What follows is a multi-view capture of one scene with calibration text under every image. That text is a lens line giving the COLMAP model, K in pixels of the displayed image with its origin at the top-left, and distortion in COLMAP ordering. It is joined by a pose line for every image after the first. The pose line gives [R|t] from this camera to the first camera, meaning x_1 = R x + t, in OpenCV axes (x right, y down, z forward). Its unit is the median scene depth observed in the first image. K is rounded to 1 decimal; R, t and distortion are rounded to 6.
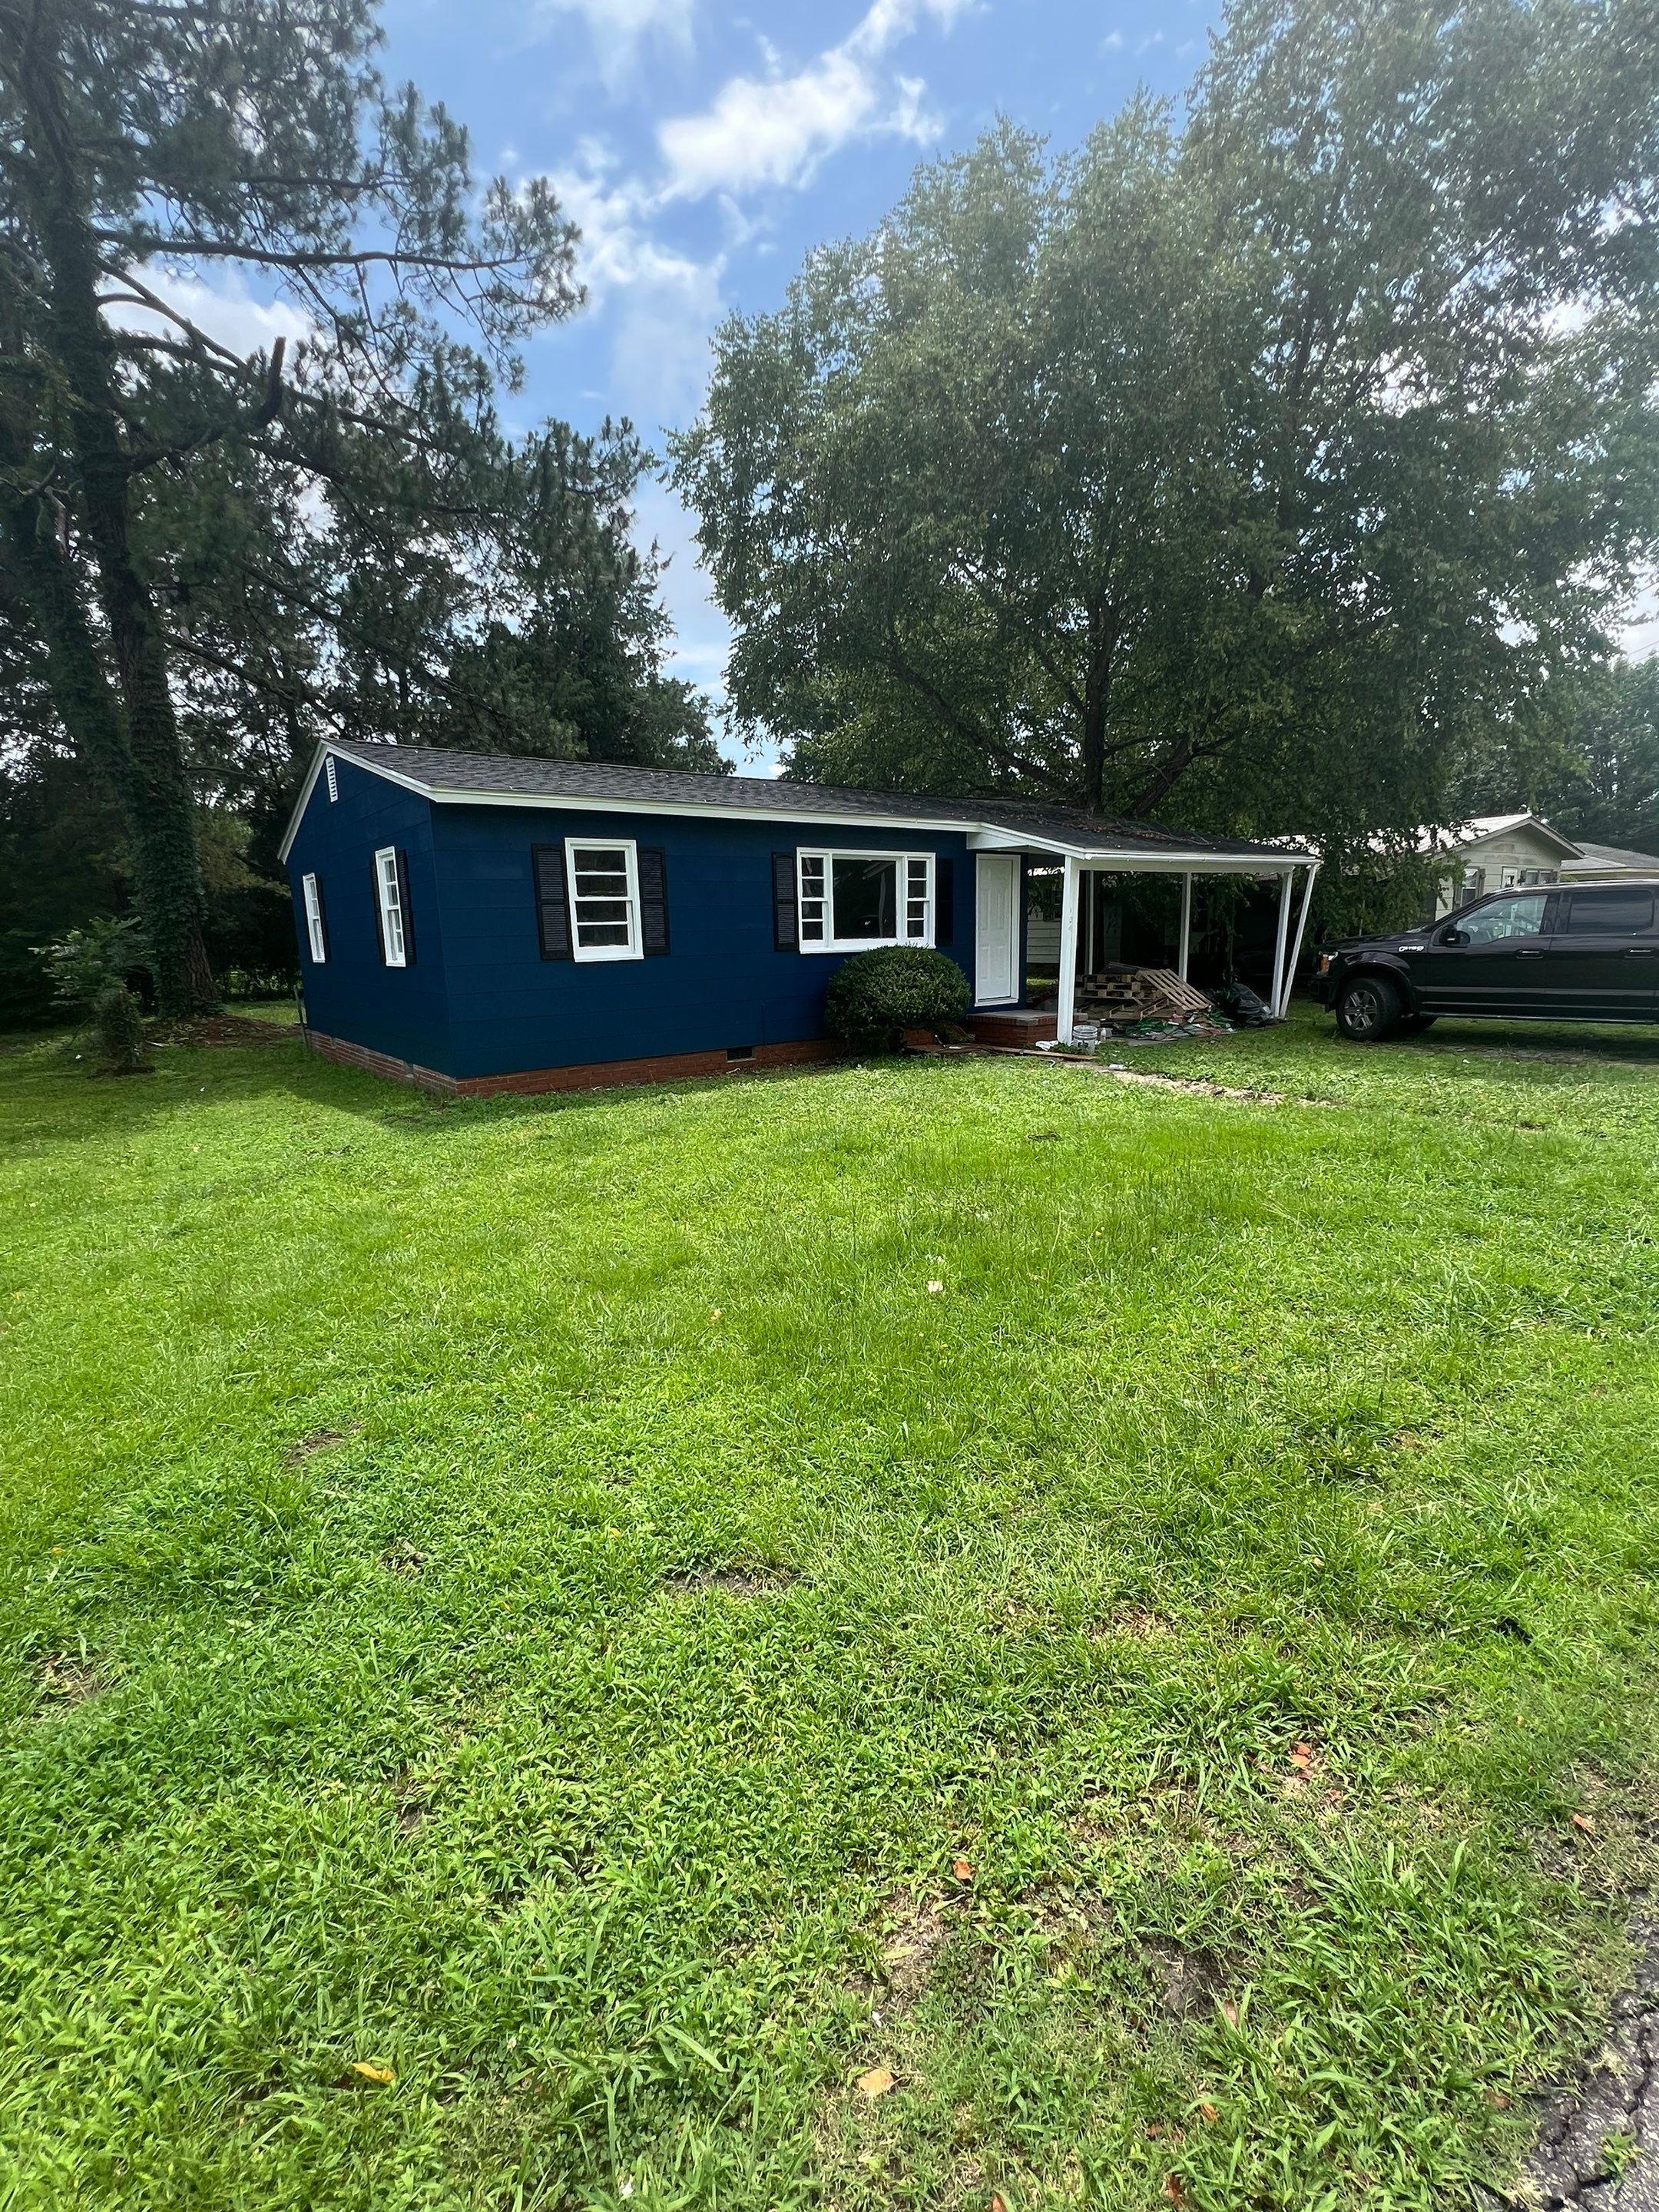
lens RADIAL K [[886.9, 0, 829.5], [0, 886.9, 1106.0], [0, 0, 1]] dist [0.000474, 0.000030]
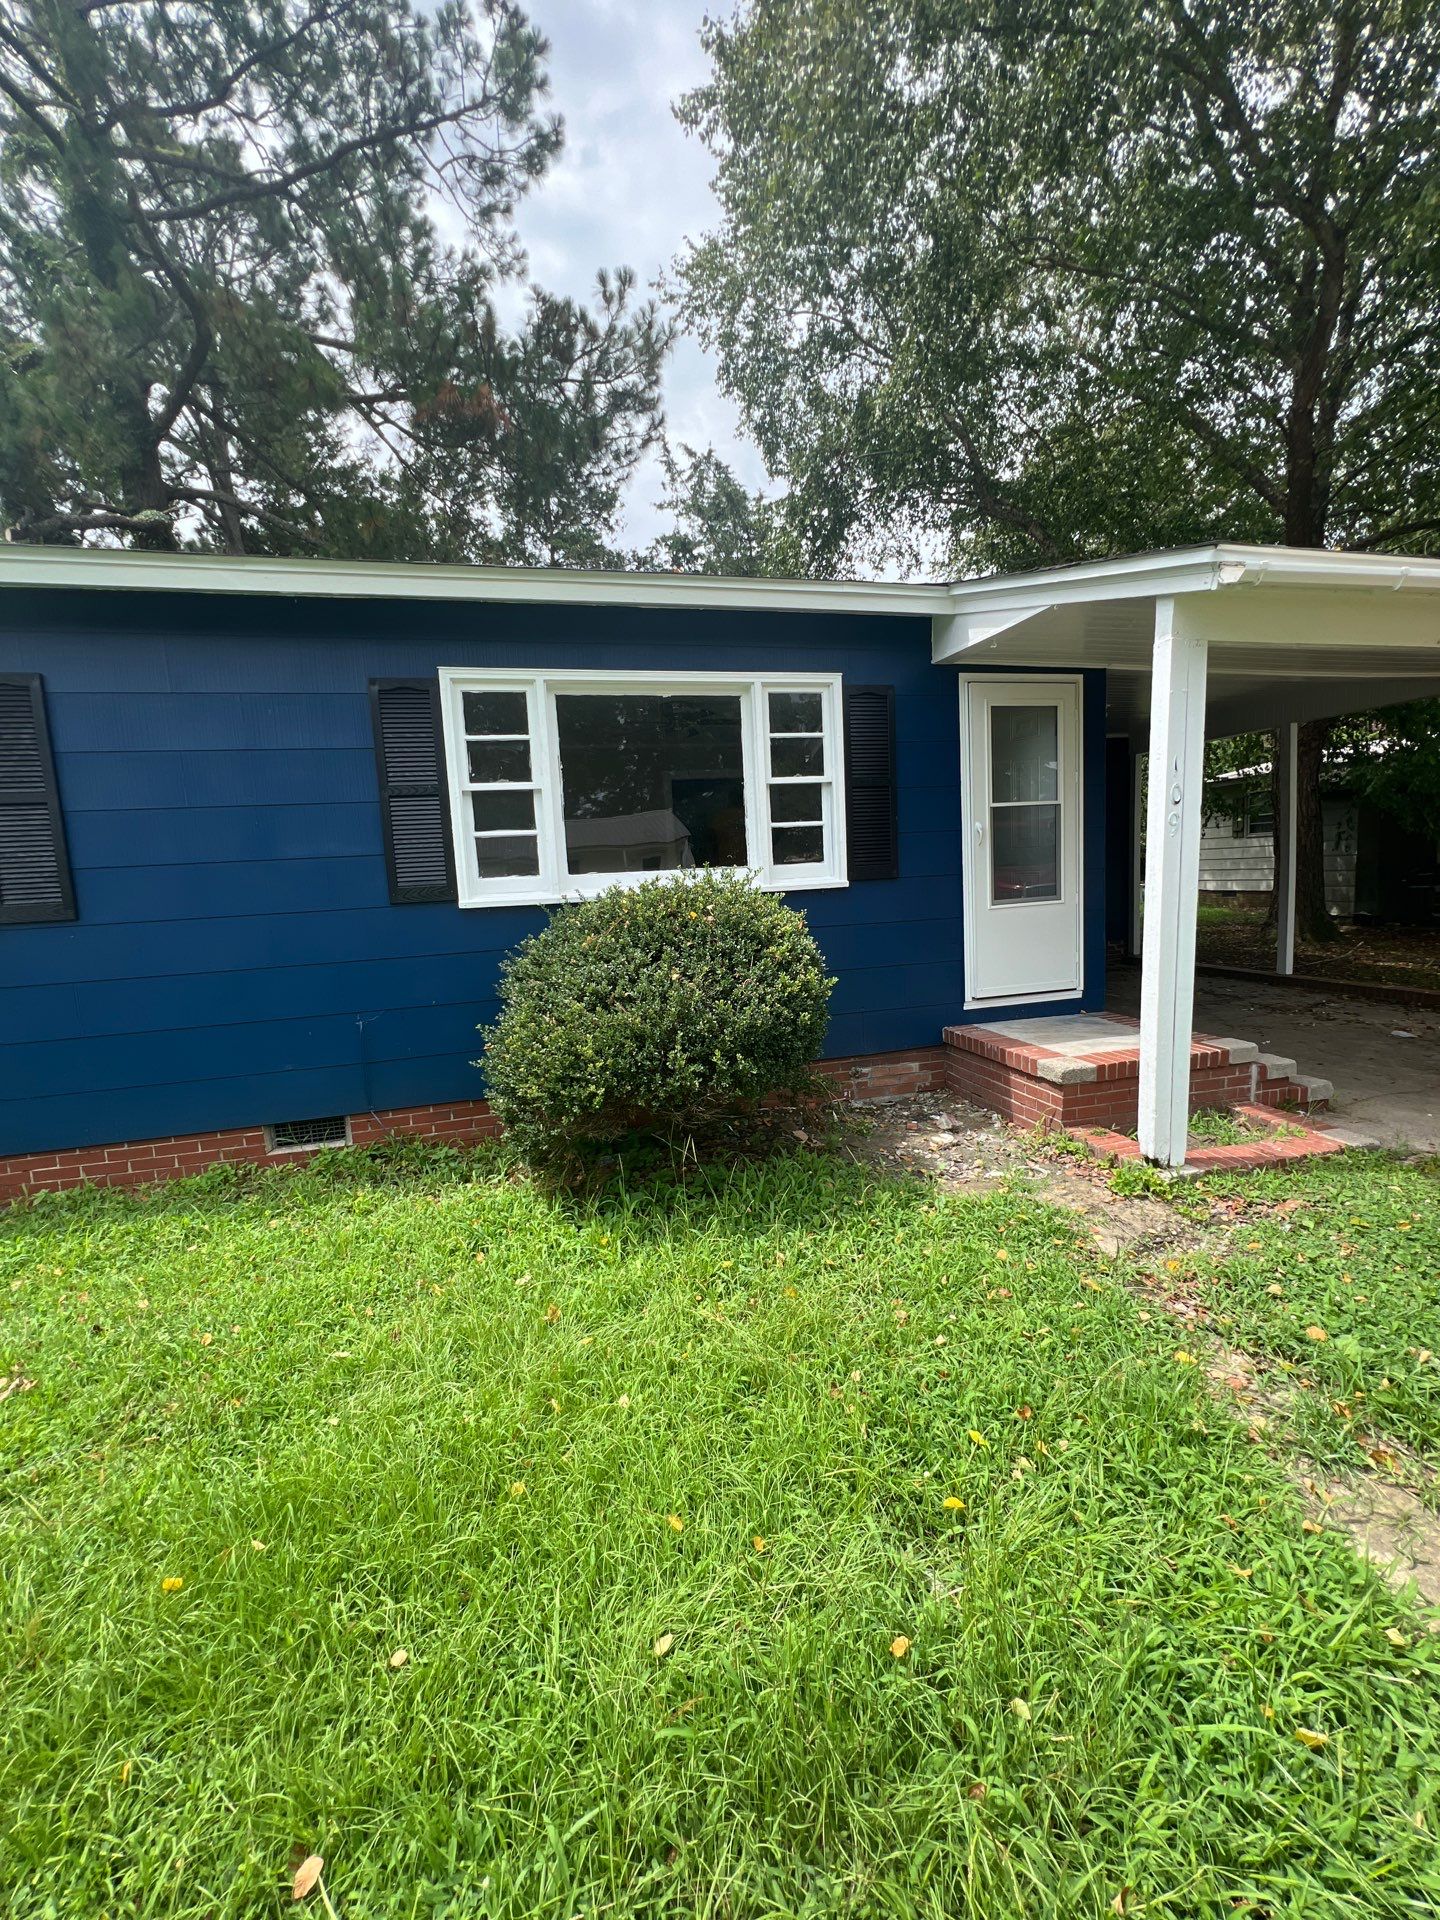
lens RADIAL K [[736.4, 0, 720.0], [0, 736.4, 960.0], [0, 0, 1]] dist [-0.000527, -0.000051]
pose [[0.927677, 0.022164, -0.372726, 0.206802], [-0.044330, 0.997714, -0.051004, -0.123639], [0.370744, 0.063838, 0.926539, 0.657546]]
